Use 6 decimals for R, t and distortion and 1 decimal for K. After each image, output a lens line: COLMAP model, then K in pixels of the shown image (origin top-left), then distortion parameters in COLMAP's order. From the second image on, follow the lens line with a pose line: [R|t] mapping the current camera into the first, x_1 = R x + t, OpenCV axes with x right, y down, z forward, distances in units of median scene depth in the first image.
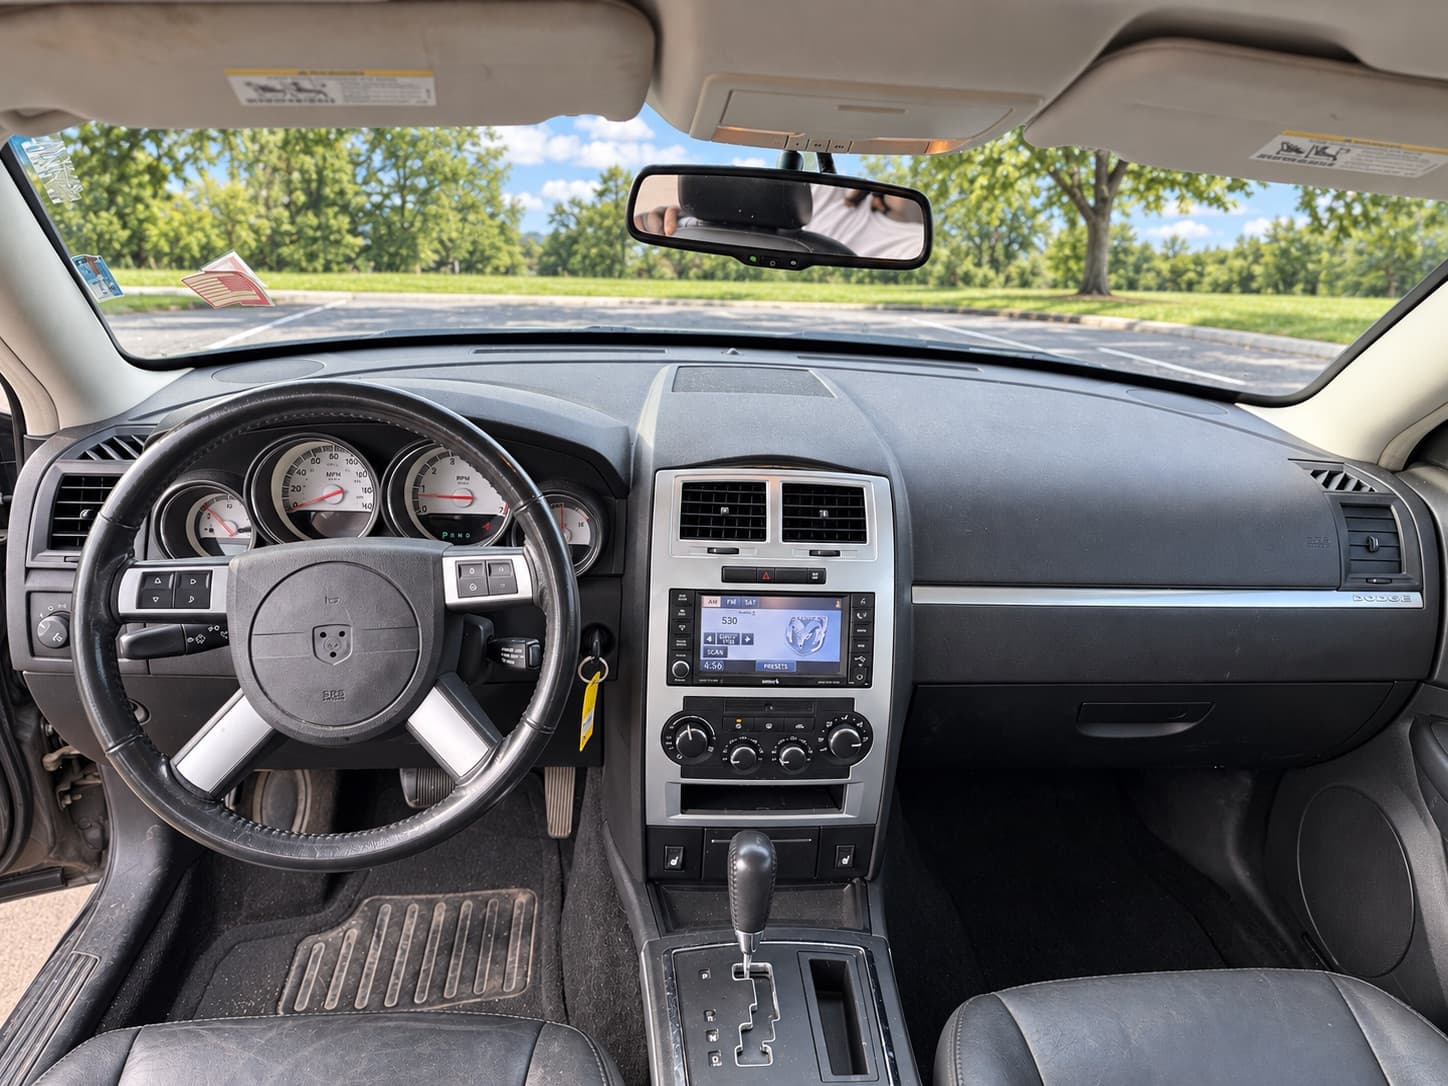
lens RADIAL K [[1026.5, 0, 724.0], [0, 1026.5, 543.0], [0, 0, 1]] dist [-0.000555, -0.000591]
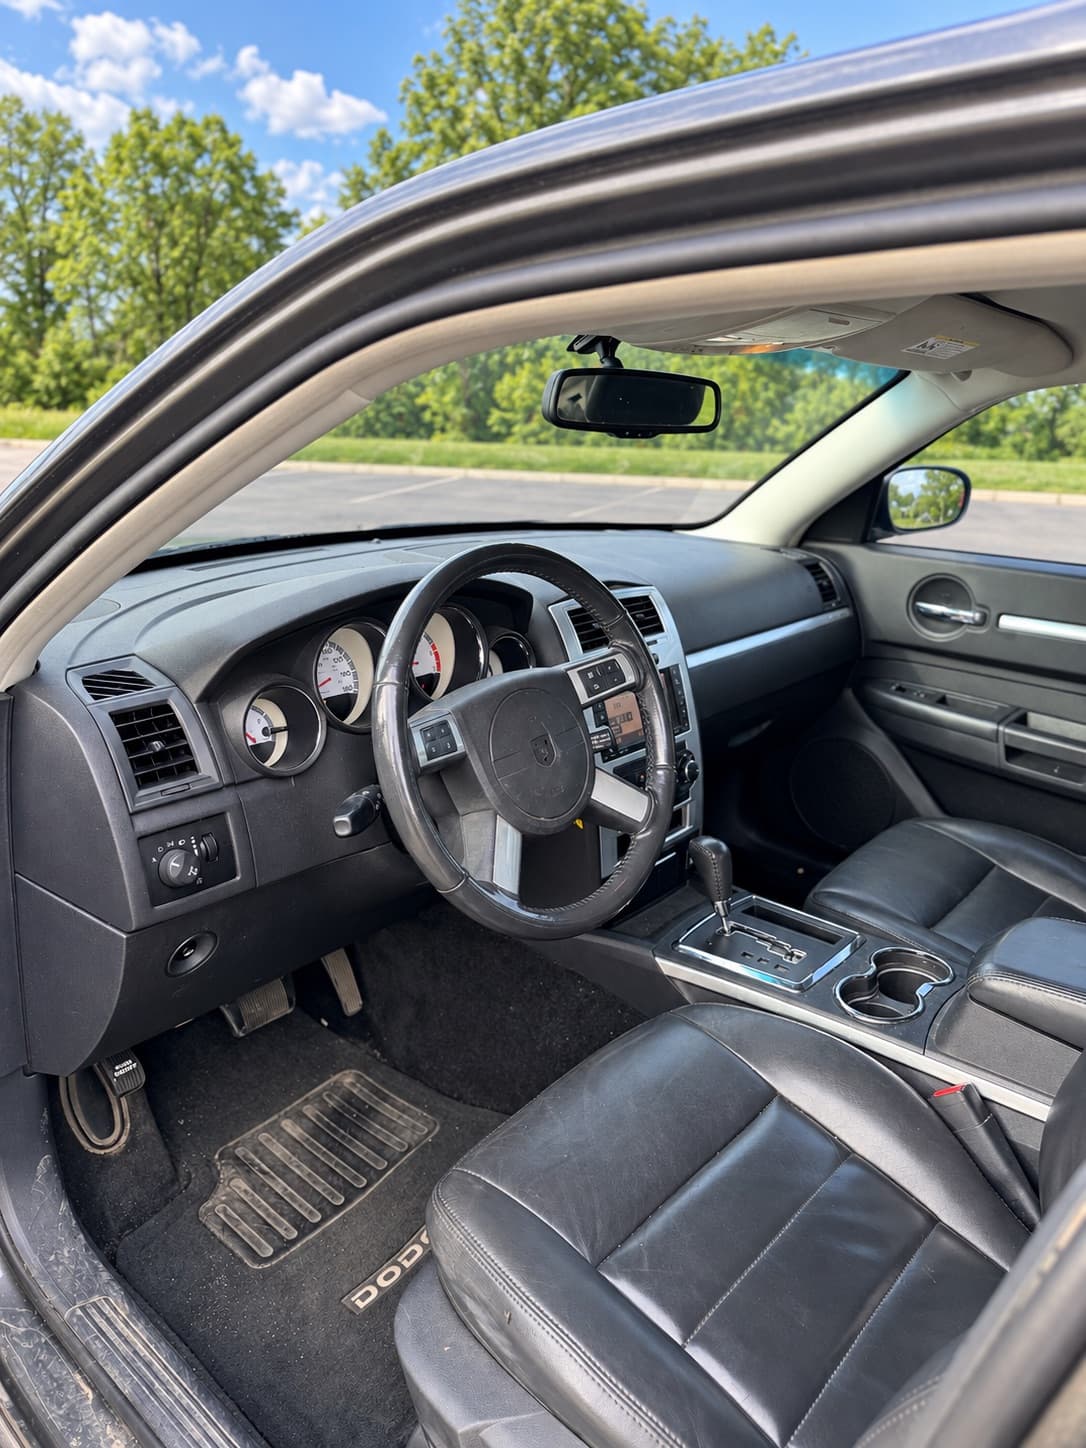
lens RADIAL K [[1017.9, 0, 543.0], [0, 1017.9, 724.0], [0, 0, 1]] dist [0.070856, 0.000268]
pose [[0.716576, -0.244070, 0.653413, -0.934478], [0.276149, 0.959507, 0.055562, -0.001807], [-0.640516, 0.140625, 0.754959, 0.054290]]
